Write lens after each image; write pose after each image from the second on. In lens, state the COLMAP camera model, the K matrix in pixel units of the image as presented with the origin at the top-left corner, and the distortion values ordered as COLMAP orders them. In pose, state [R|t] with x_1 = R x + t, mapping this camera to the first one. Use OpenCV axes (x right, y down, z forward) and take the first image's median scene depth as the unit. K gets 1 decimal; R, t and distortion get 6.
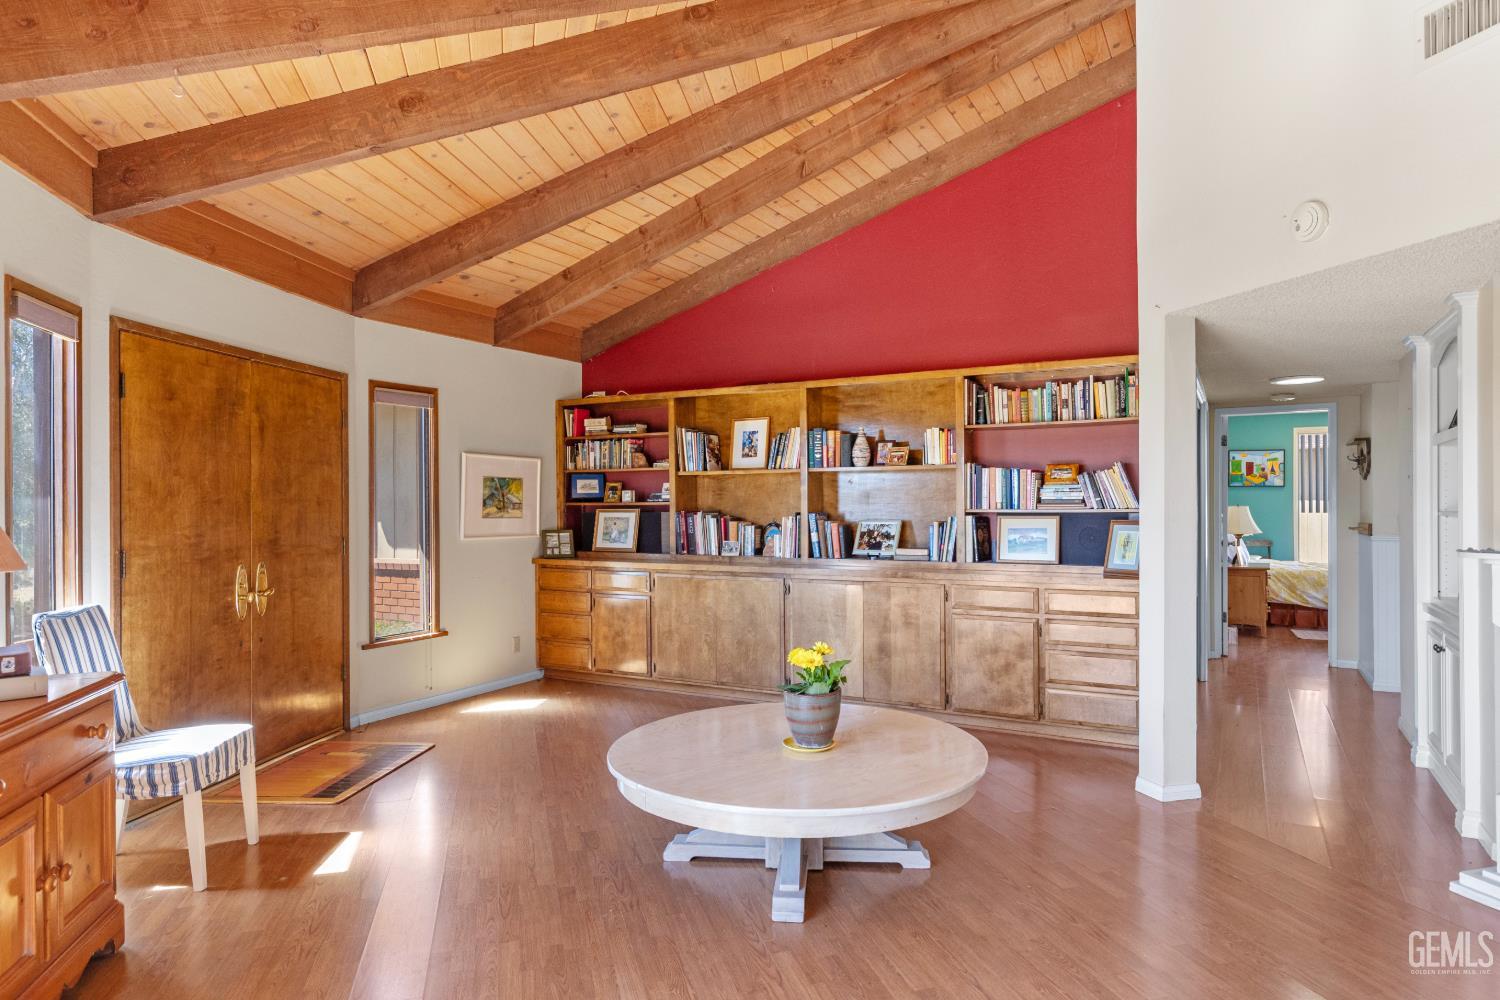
lens RADIAL K [[844.1, 0, 758.4], [0, 844.1, 502.7], [0, 0, 1]] dist [0.006567, 0.001480]
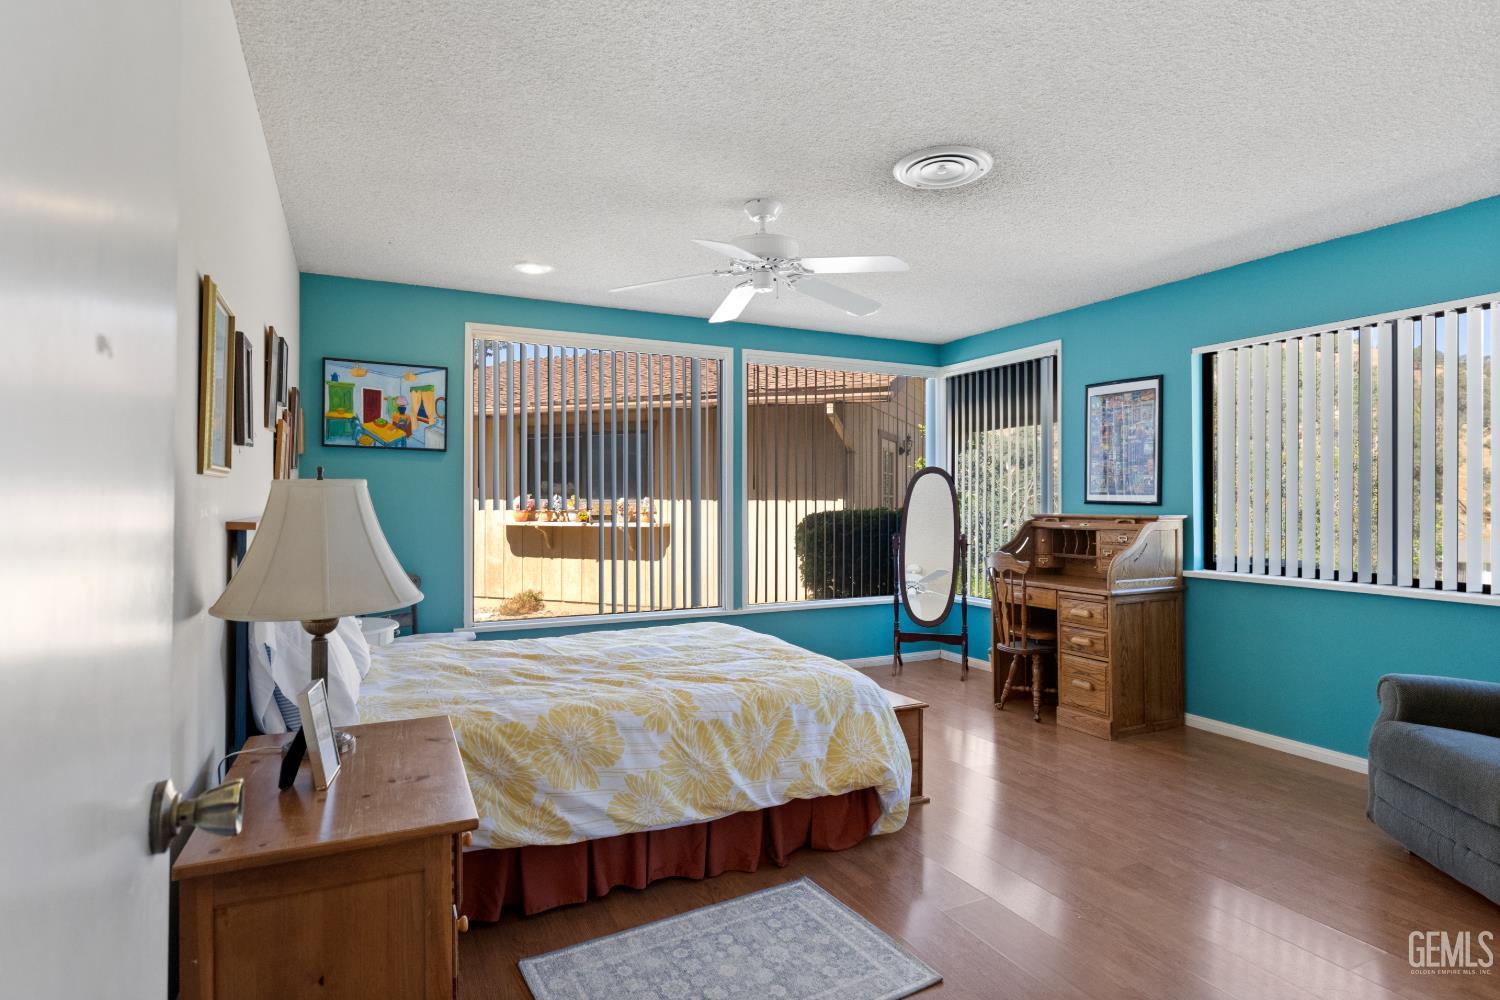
lens RADIAL K [[793.2, 0, 755.8], [0, 793.2, 498.1], [0, 0, 1]] dist [0.004422, 0.000630]
pose [[0.563419, 0.011497, 0.826091, 0.365247], [-0.002008, 0.999919, -0.012547, 0.010517], [-0.826169, 0.005411, 0.563397, 0.624737]]
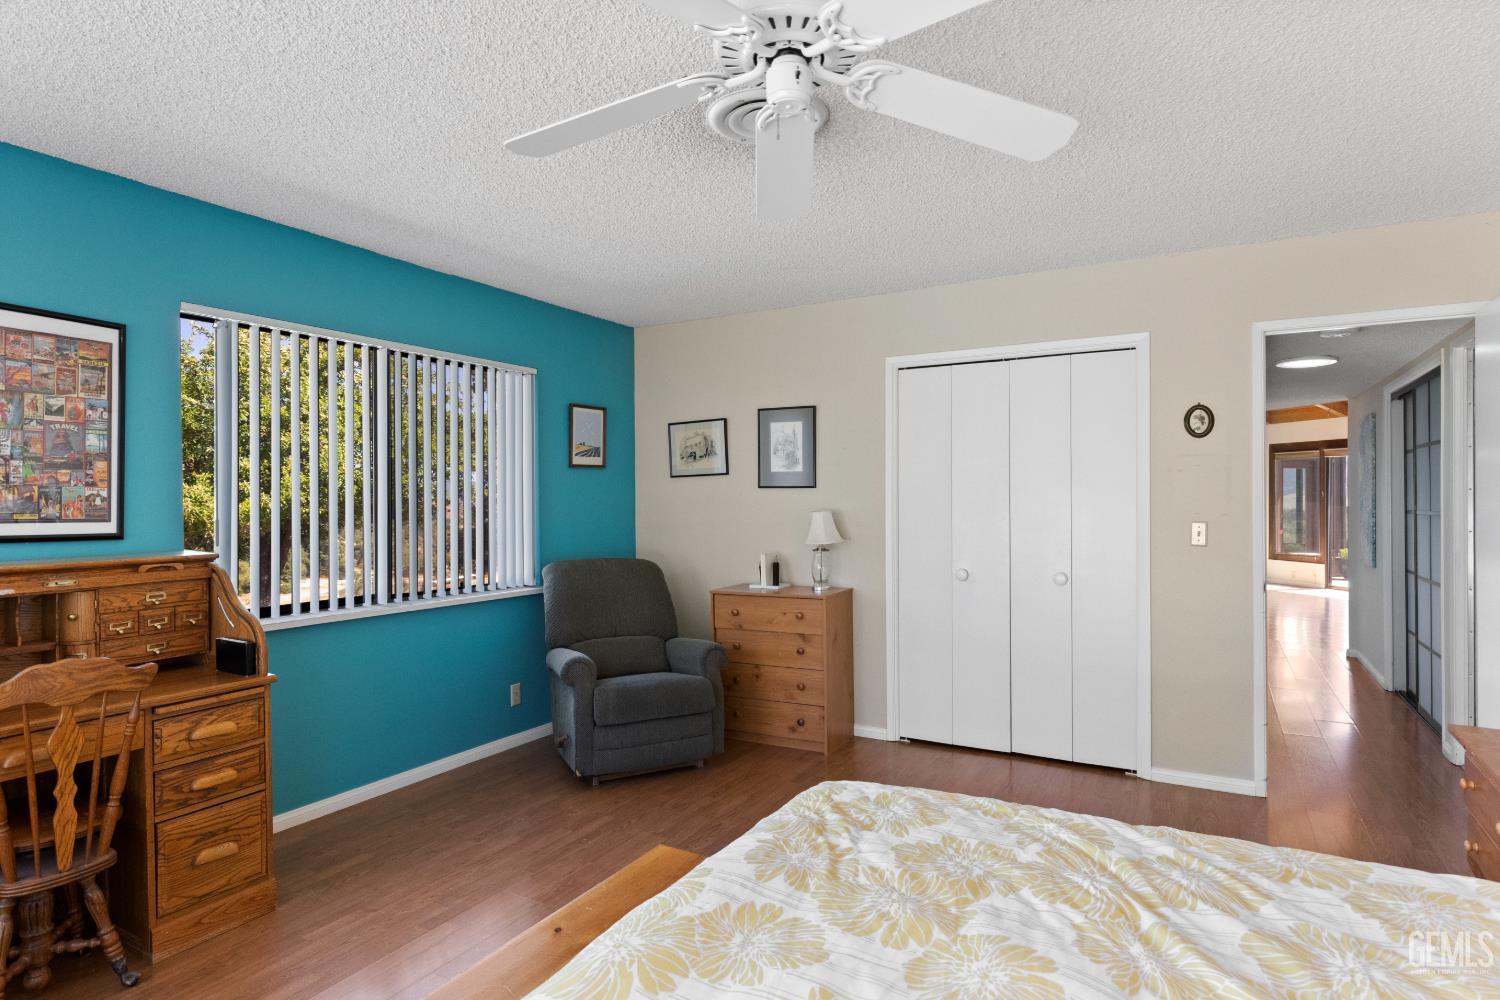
lens RADIAL K [[793.2, 0, 756.5], [0, 793.2, 499.4], [0, 0, 1]] dist [0.004422, 0.000630]
pose [[-0.999935, 0.005775, 0.009840, 0.614591], [0.005837, 0.999963, 0.006329, -0.003771], [-0.009803, 0.006386, -0.999932, 0.926627]]
